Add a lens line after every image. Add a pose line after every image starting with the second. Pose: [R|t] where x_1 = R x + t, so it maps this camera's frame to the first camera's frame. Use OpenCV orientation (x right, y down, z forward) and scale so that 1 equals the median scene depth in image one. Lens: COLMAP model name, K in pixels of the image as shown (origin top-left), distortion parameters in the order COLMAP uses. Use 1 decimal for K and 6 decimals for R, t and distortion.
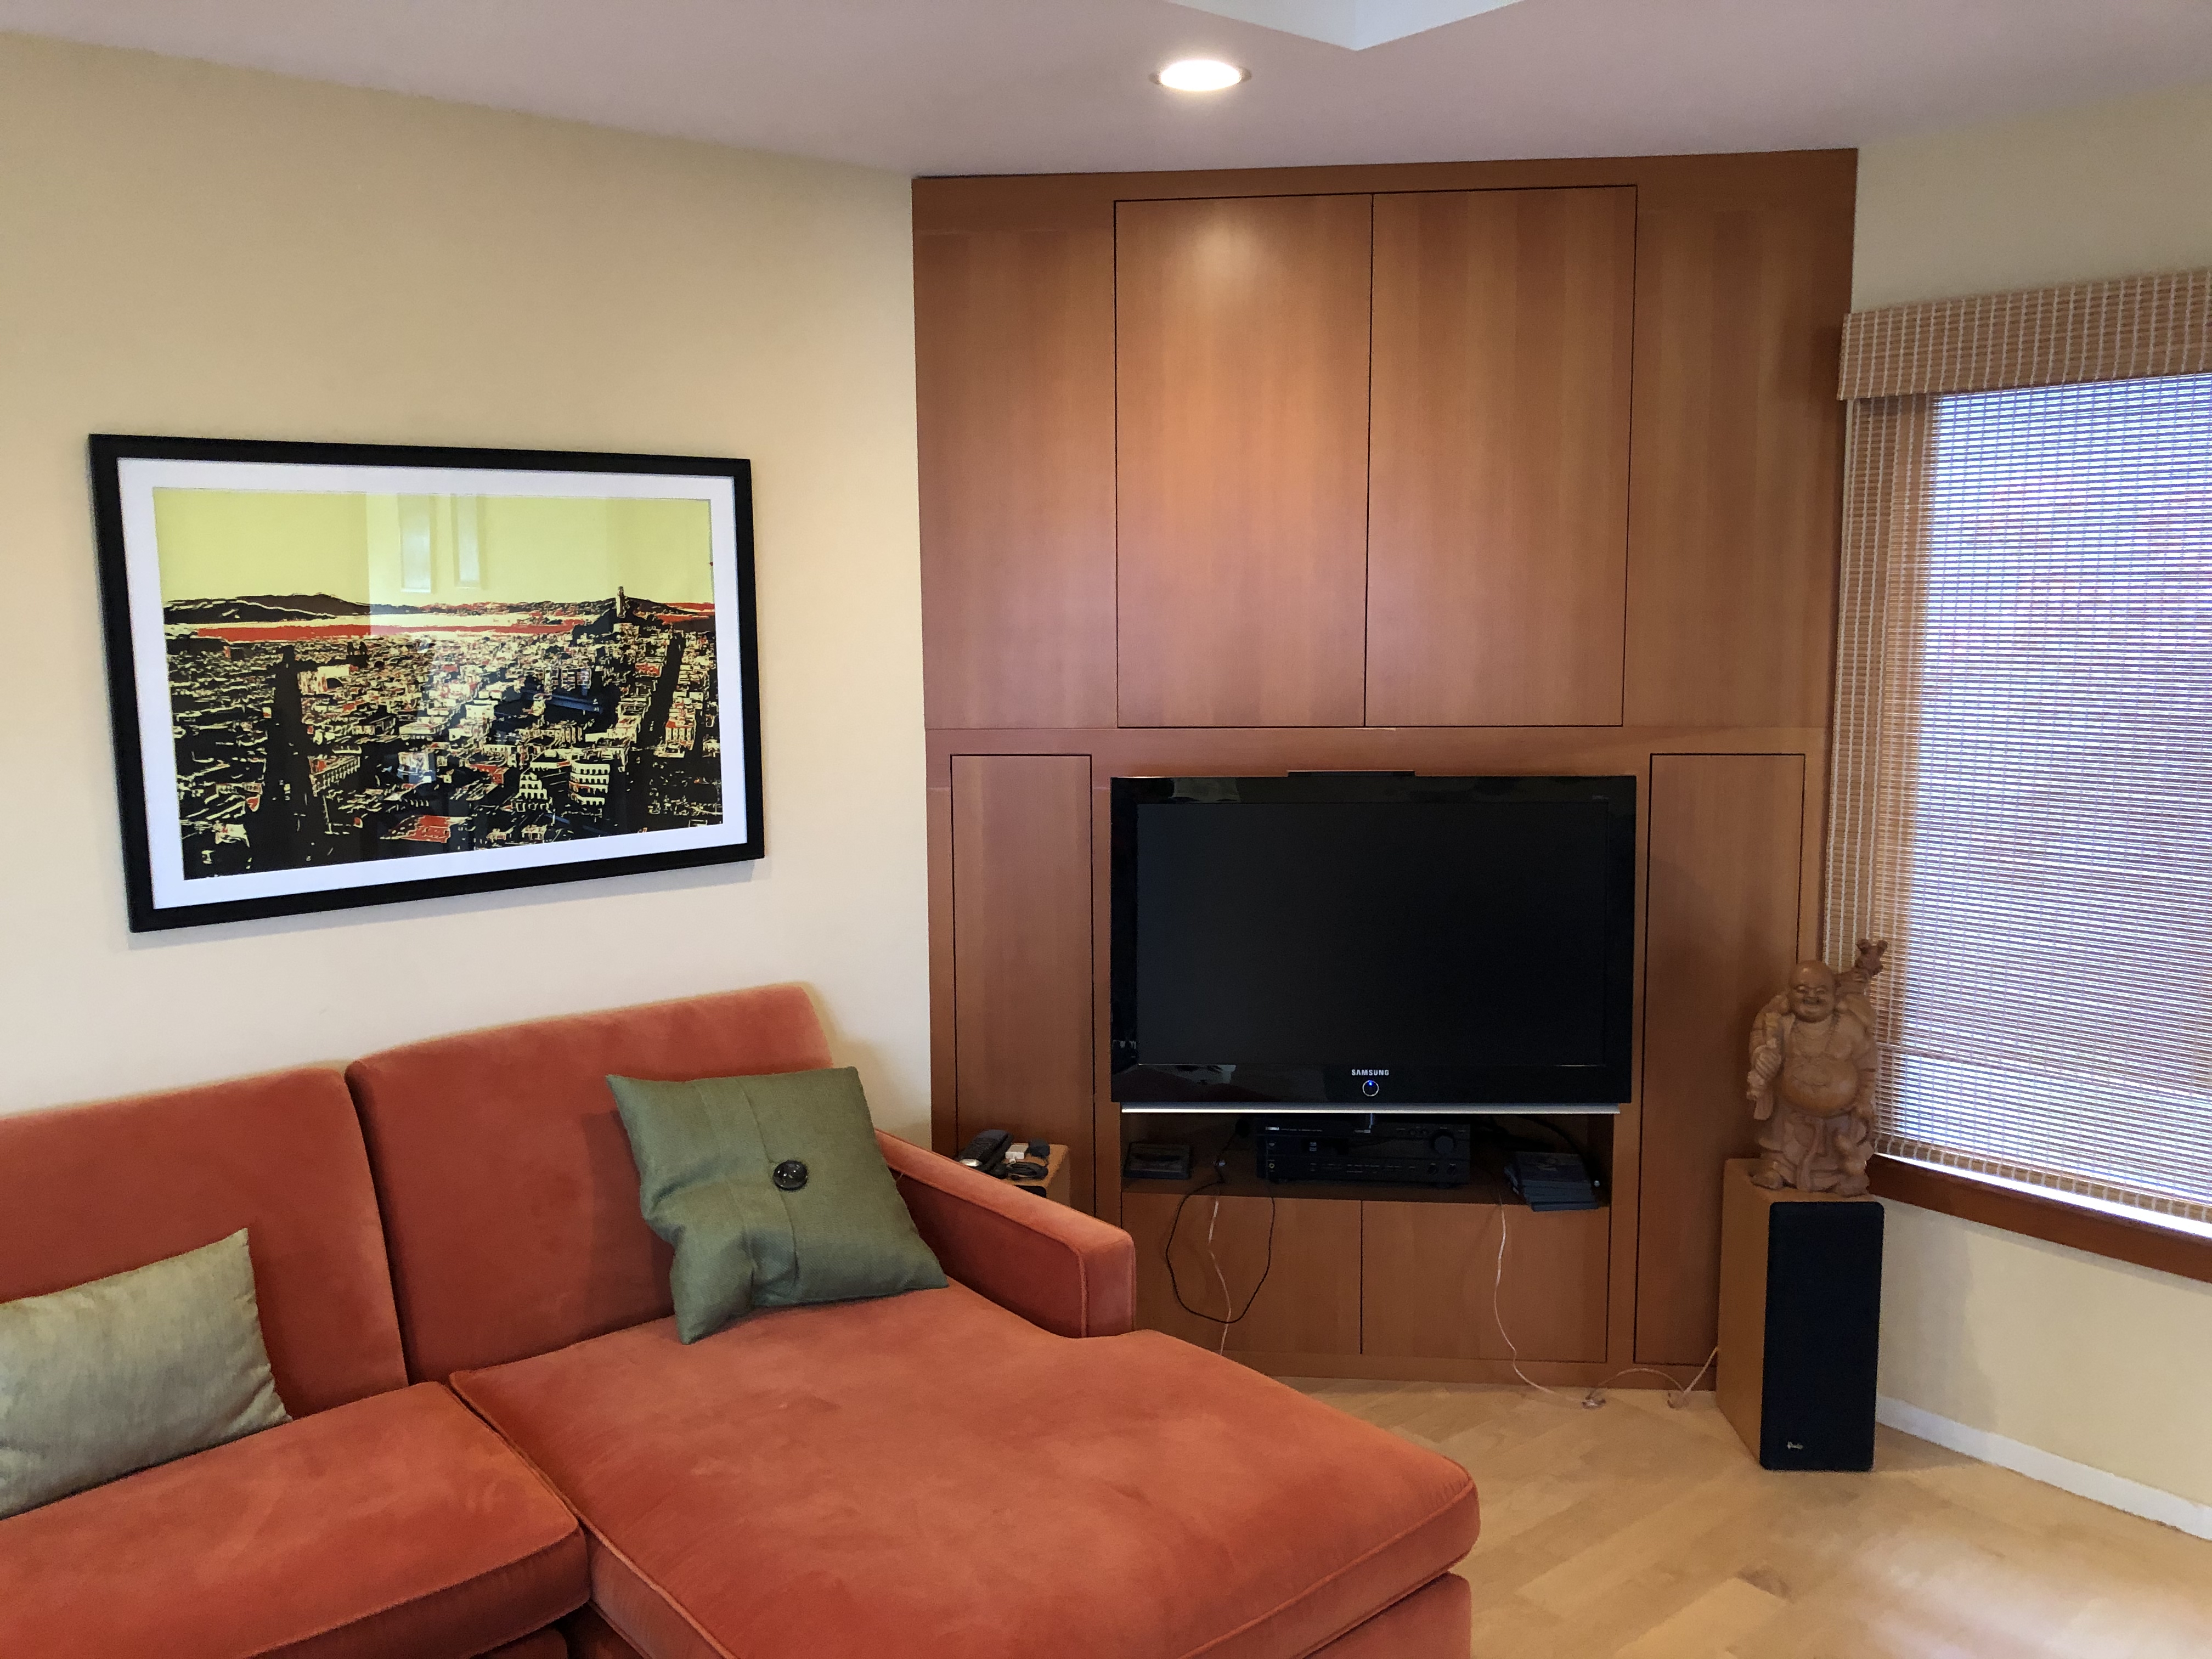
lens RADIAL K [[1763.5, 0, 1104.4], [0, 1763.5, 814.6], [0, 0, 1]] dist [0.019260, -0.011435]
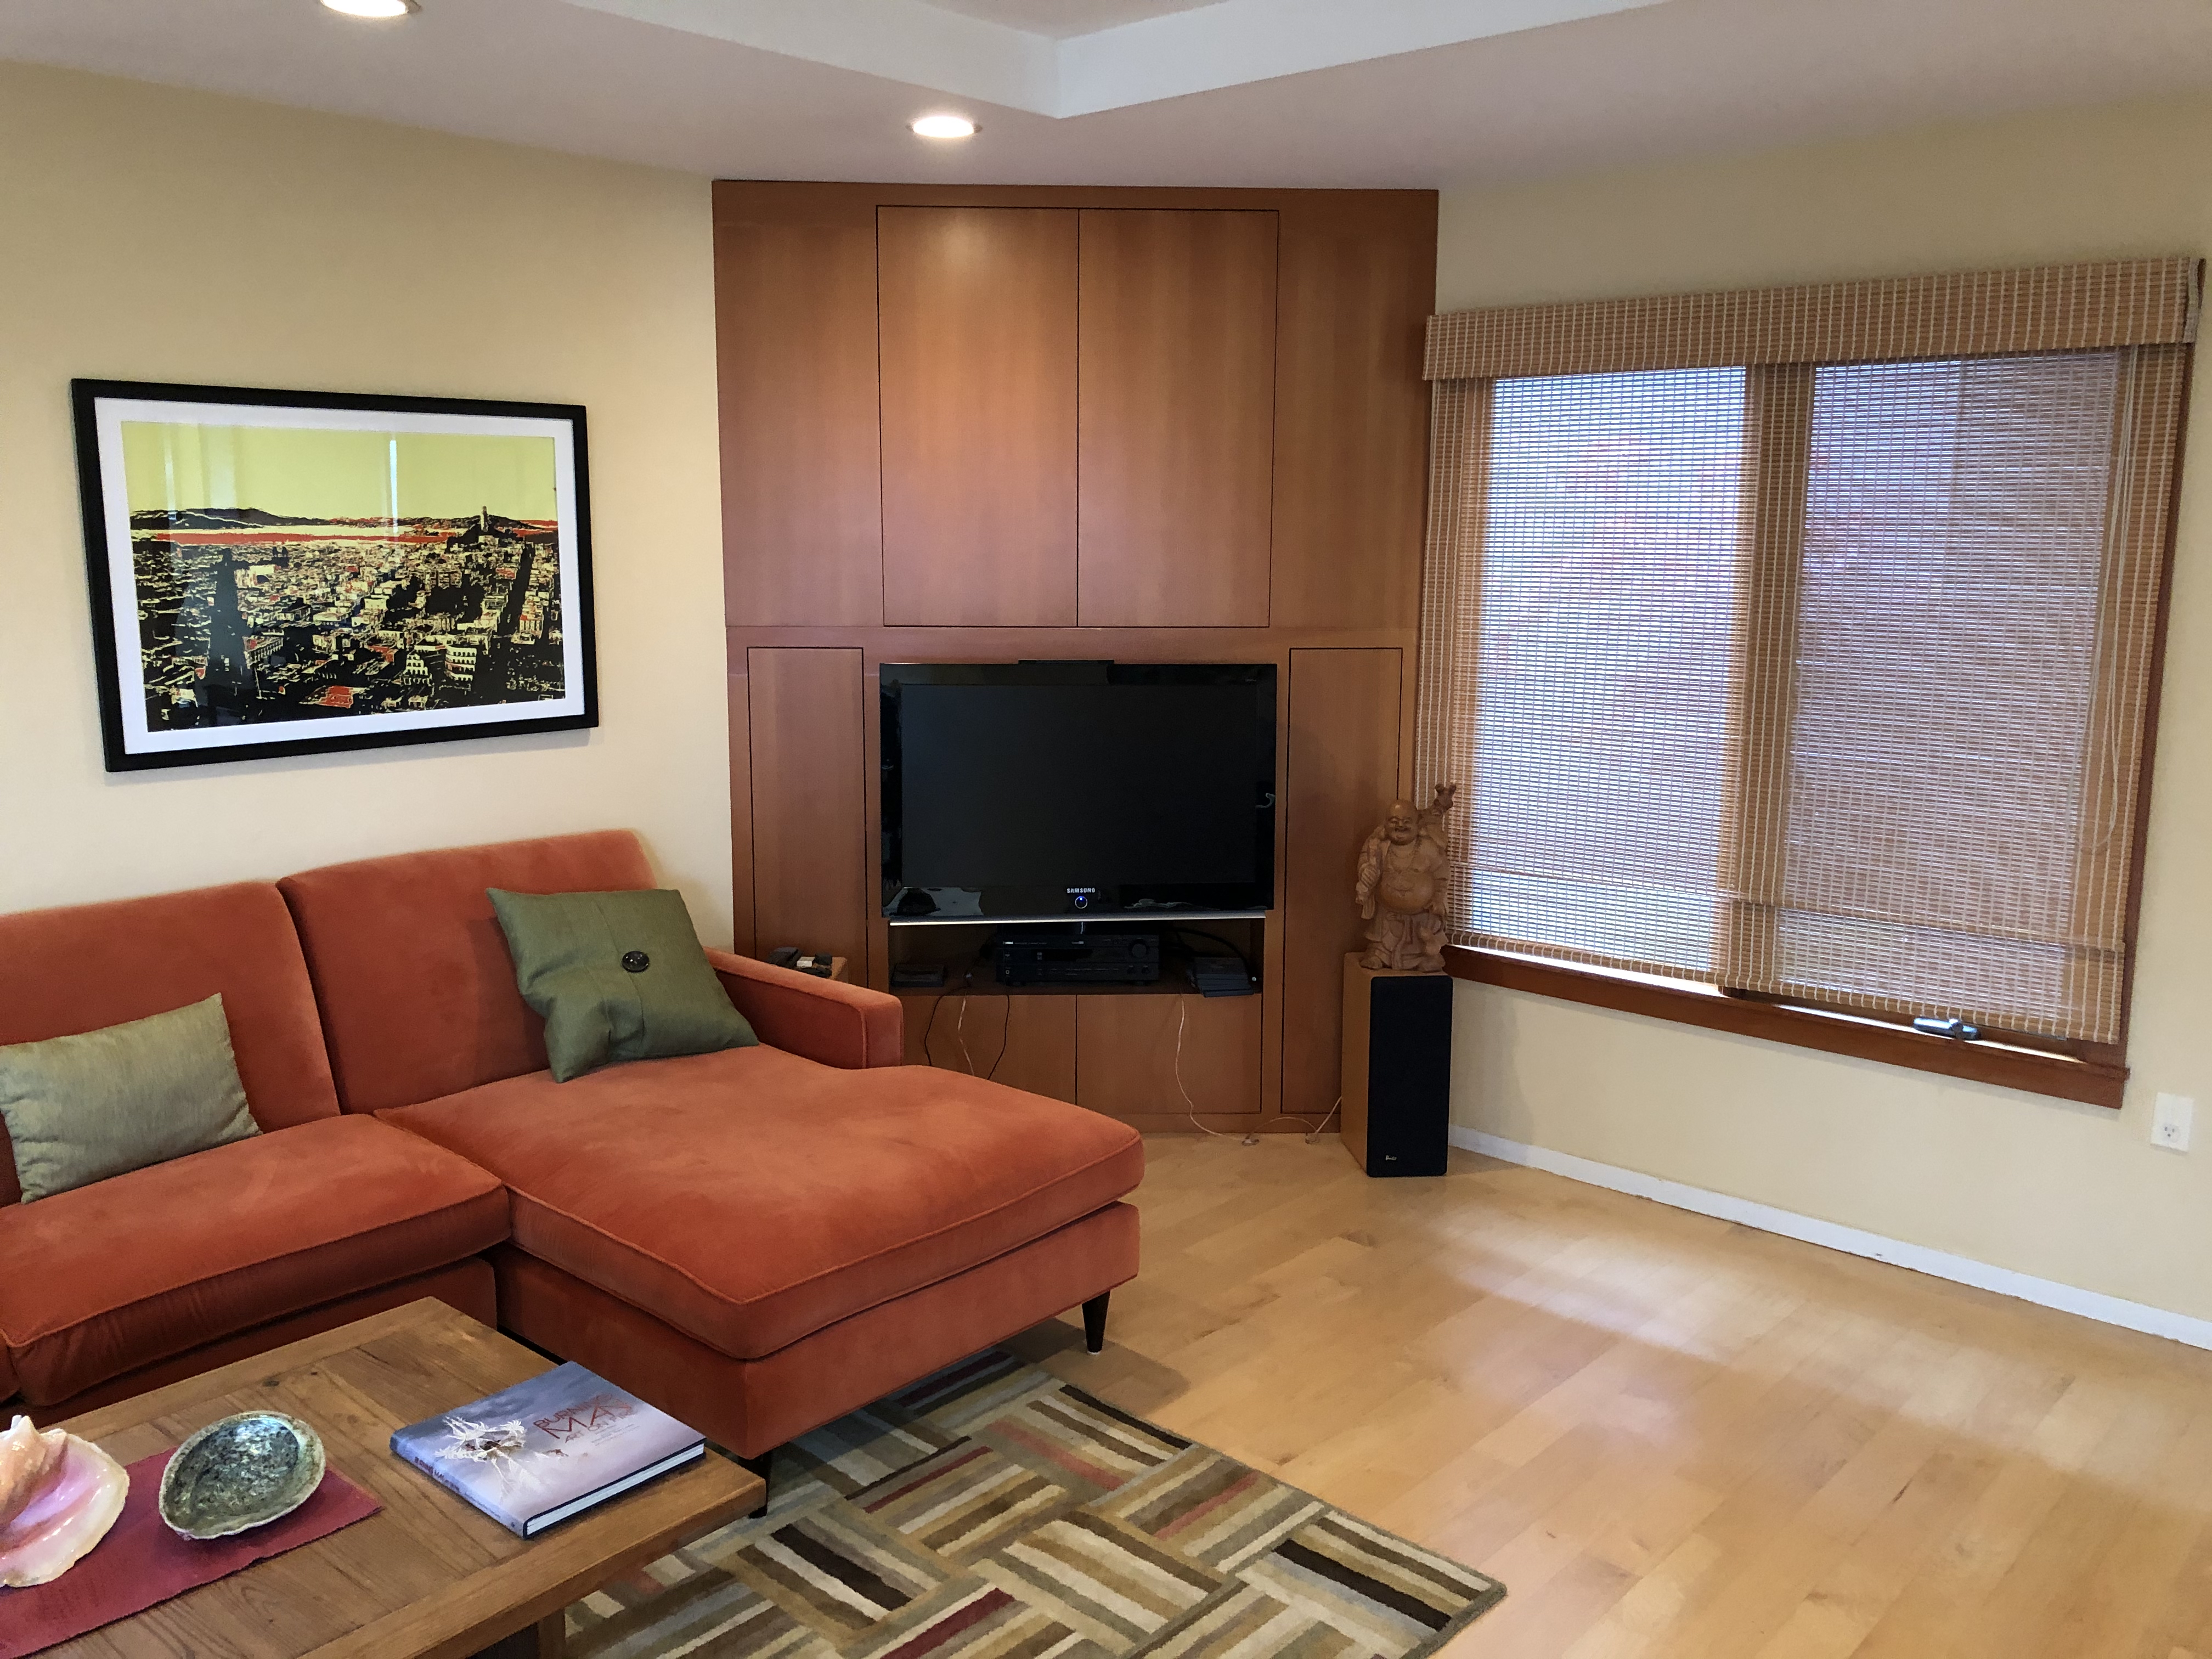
lens RADIAL K [[1763.5, 0, 1088.2], [0, 1763.5, 807.3], [0, 0, 1]] dist [0.019260, -0.011435]
pose [[0.991055, -0.008185, 0.133204, -0.017614], [0.003958, 0.999481, 0.031969, 0.047004], [-0.133397, -0.031156, 0.990573, -0.314060]]
